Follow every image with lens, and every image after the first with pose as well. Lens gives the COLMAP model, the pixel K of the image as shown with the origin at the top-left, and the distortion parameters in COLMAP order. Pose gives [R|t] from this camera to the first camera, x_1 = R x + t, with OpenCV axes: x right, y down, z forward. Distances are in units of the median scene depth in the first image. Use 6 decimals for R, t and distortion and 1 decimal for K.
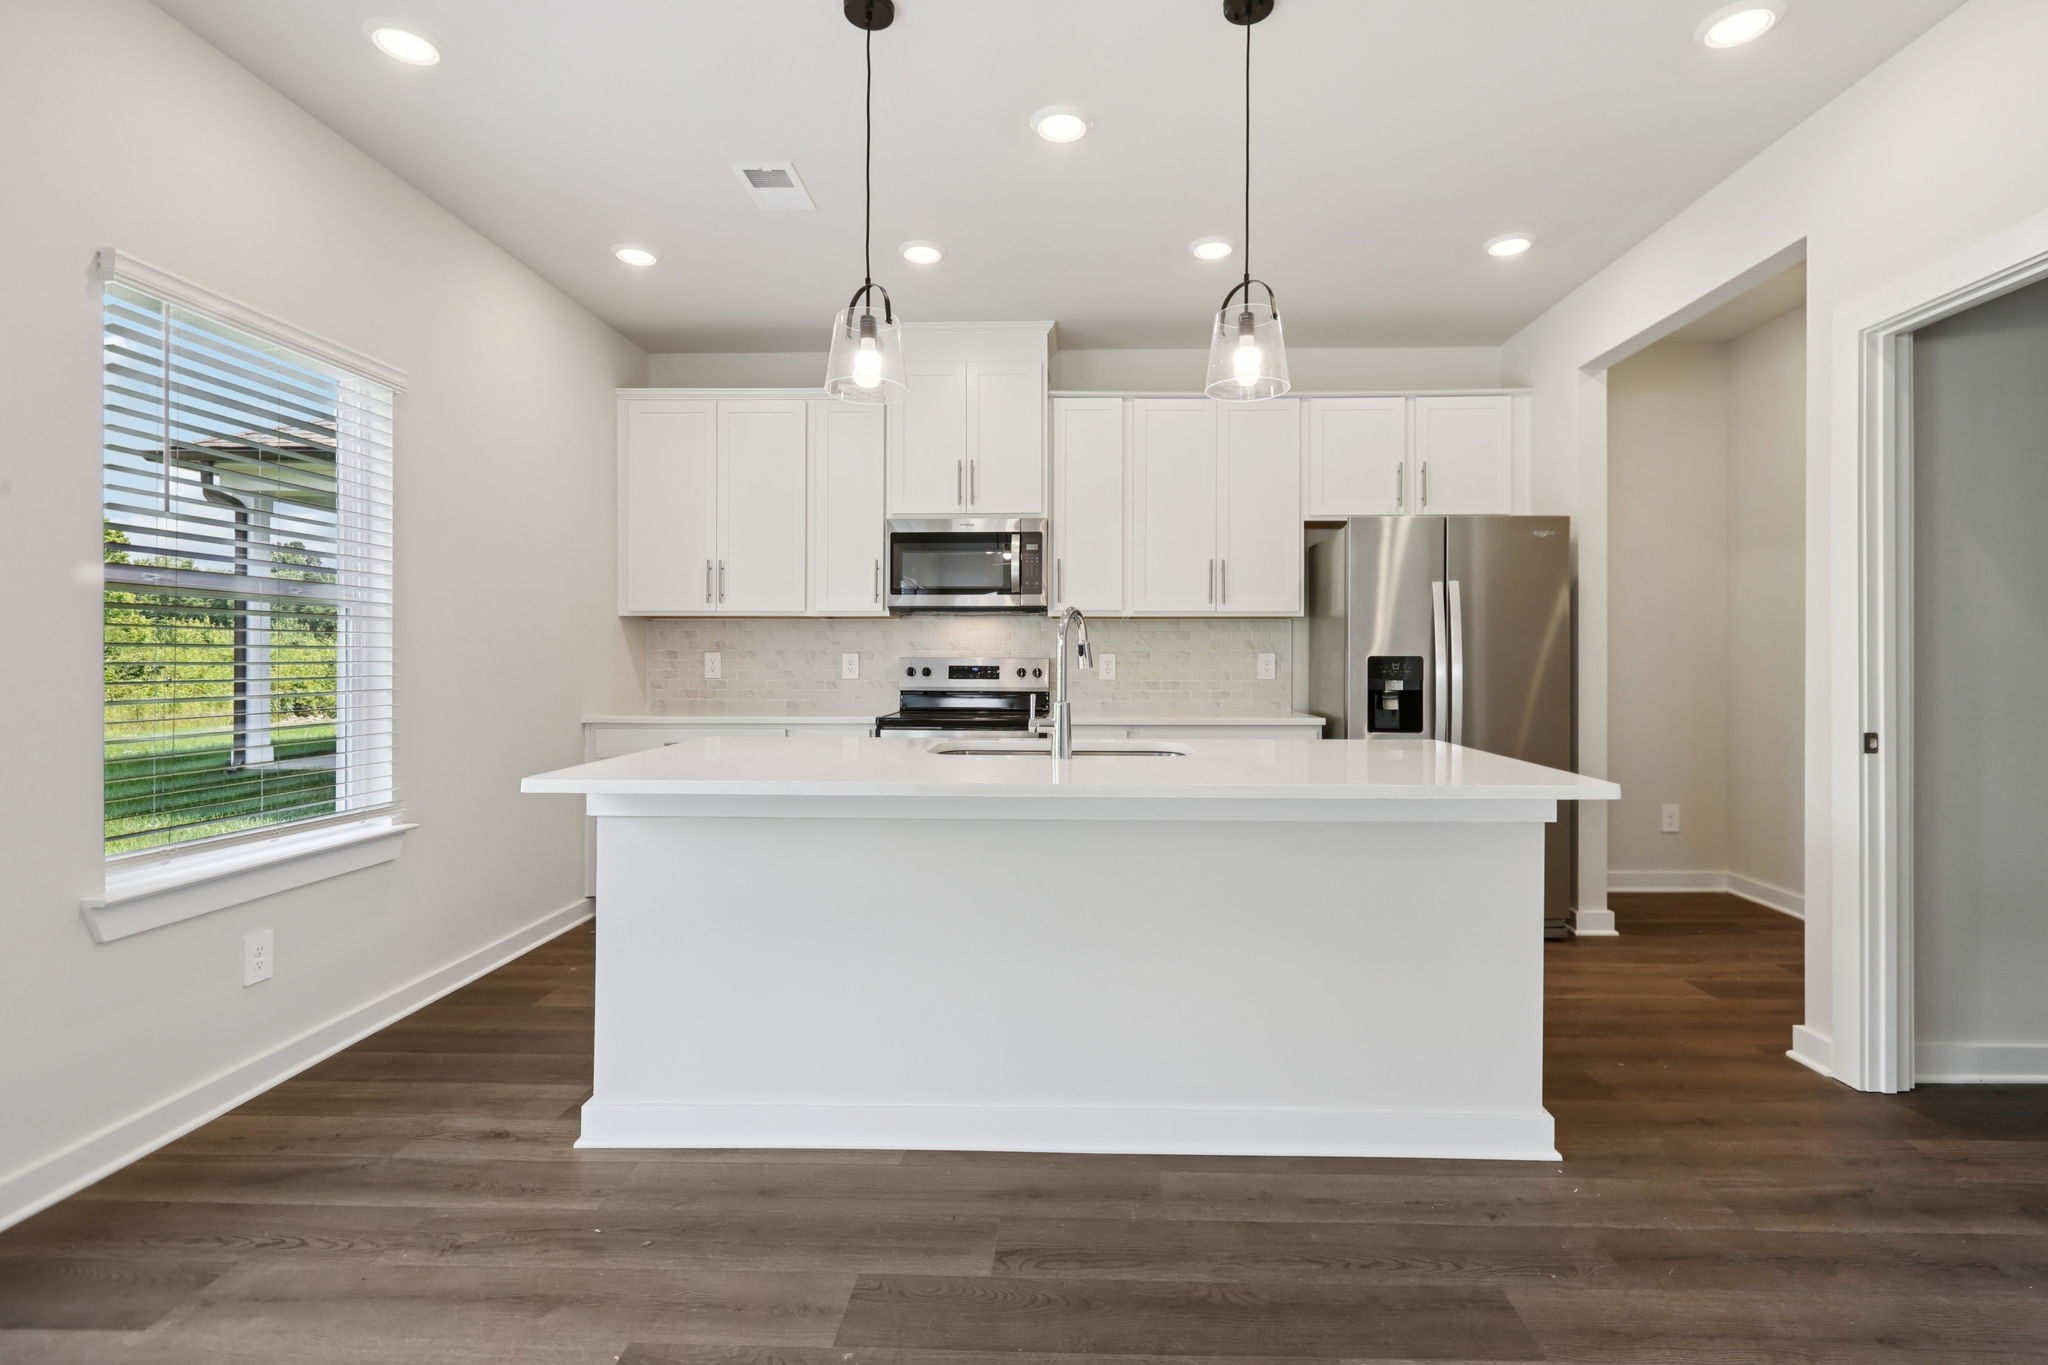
lens RADIAL K [[948.4, 0, 1034.8], [0, 948.4, 660.5], [0, 0, 1]] dist [0.014108, 0.005068]
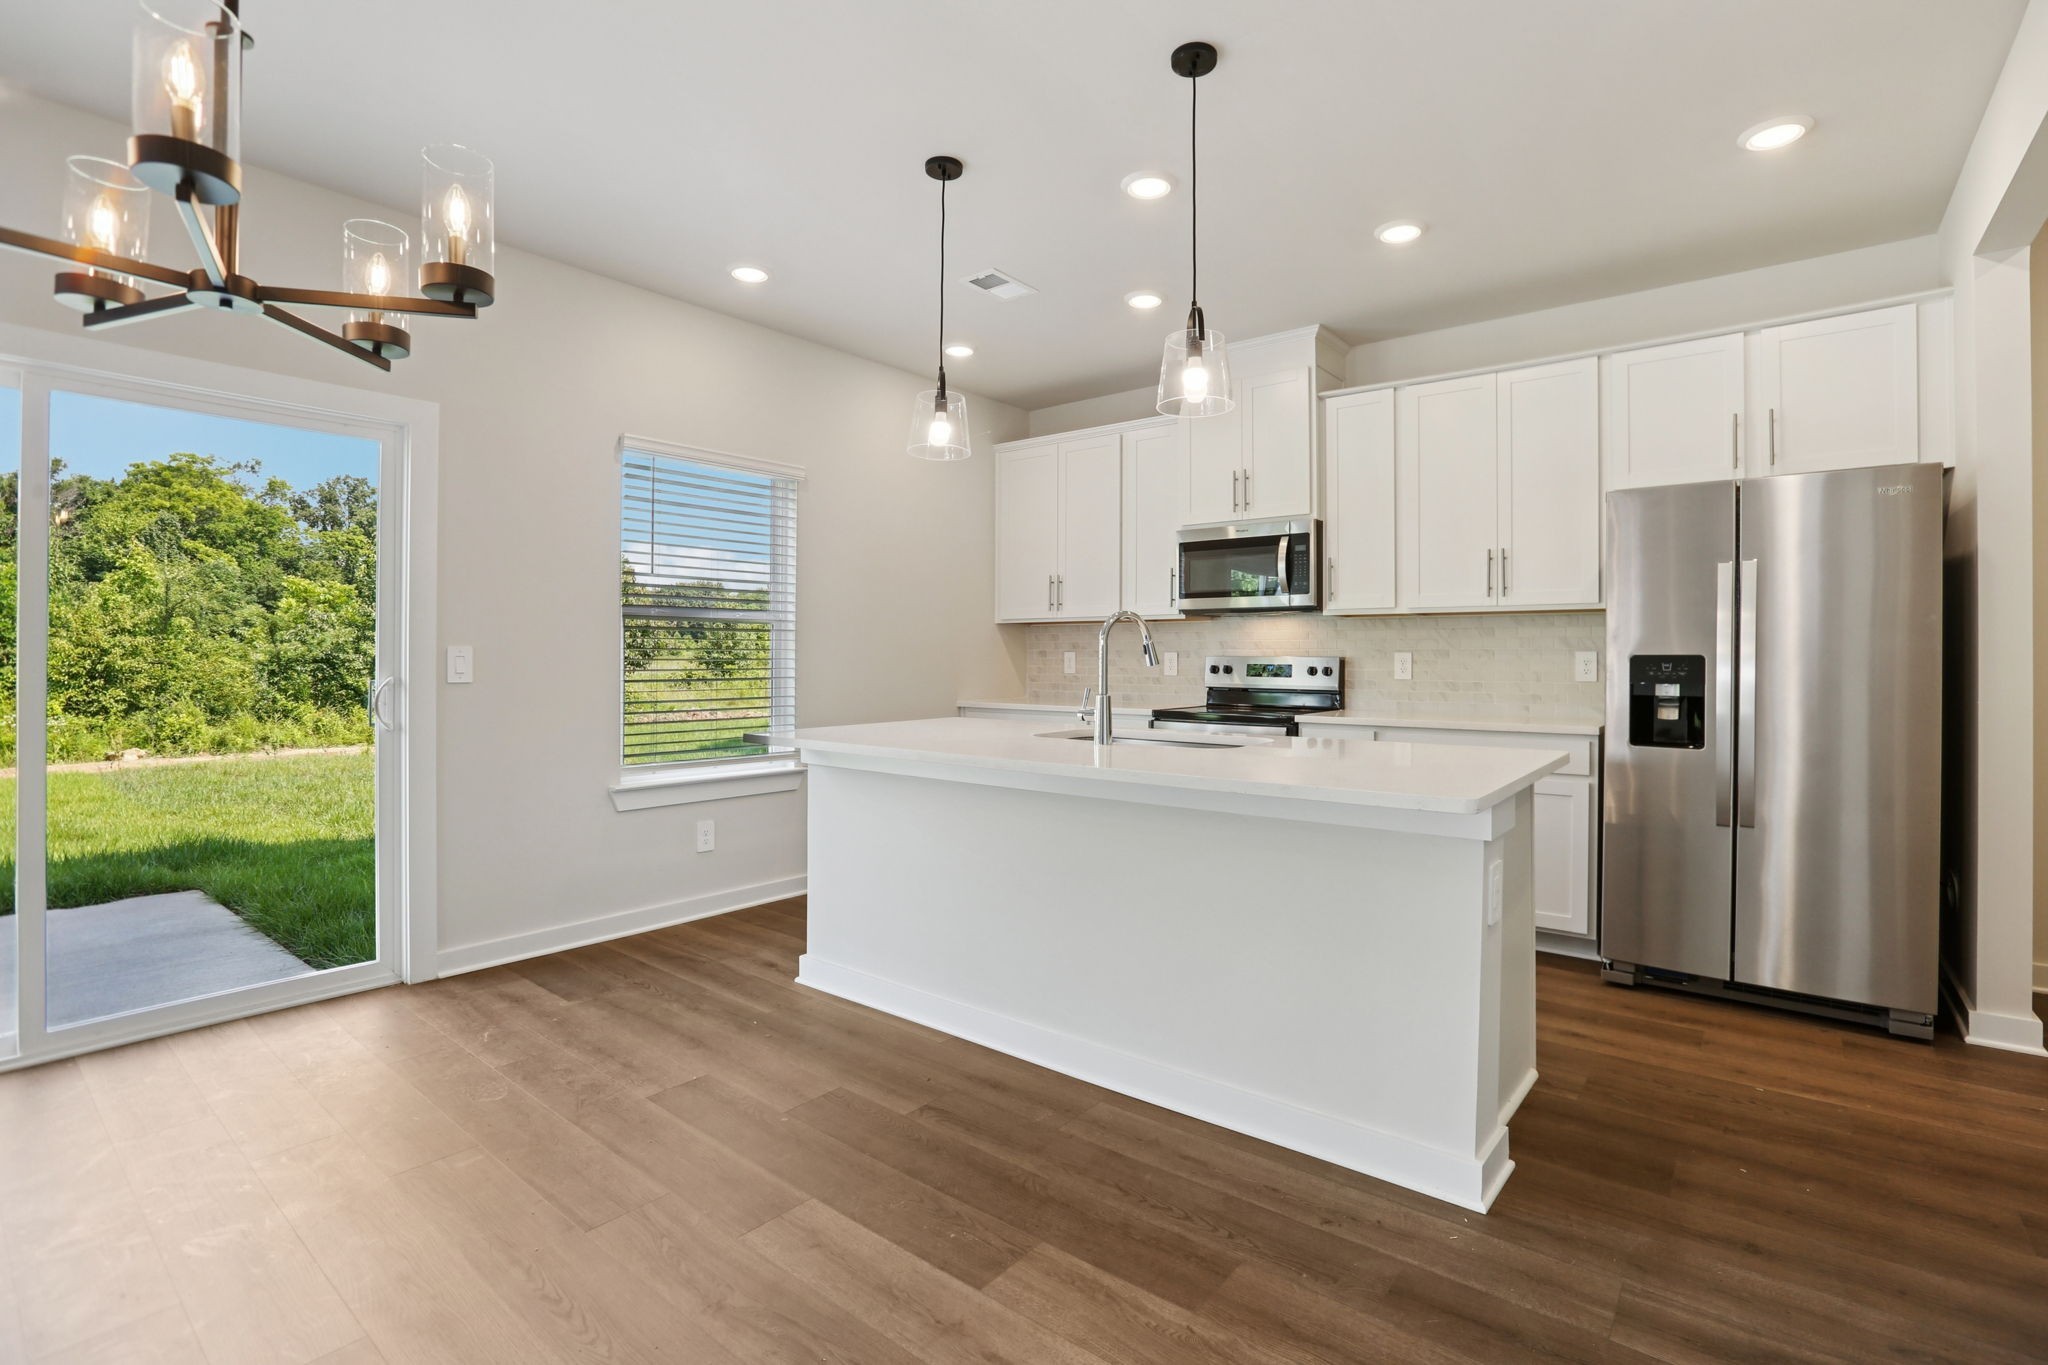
lens RADIAL K [[948.4, 0, 1026.1], [0, 948.4, 654.4], [0, 0, 1]] dist [0.014108, 0.005068]
pose [[0.797388, -0.001022, -0.603466, 0.378360], [-0.002772, 0.999982, -0.005356, 0.000976], [0.603461, 0.005943, 0.797371, 0.012328]]
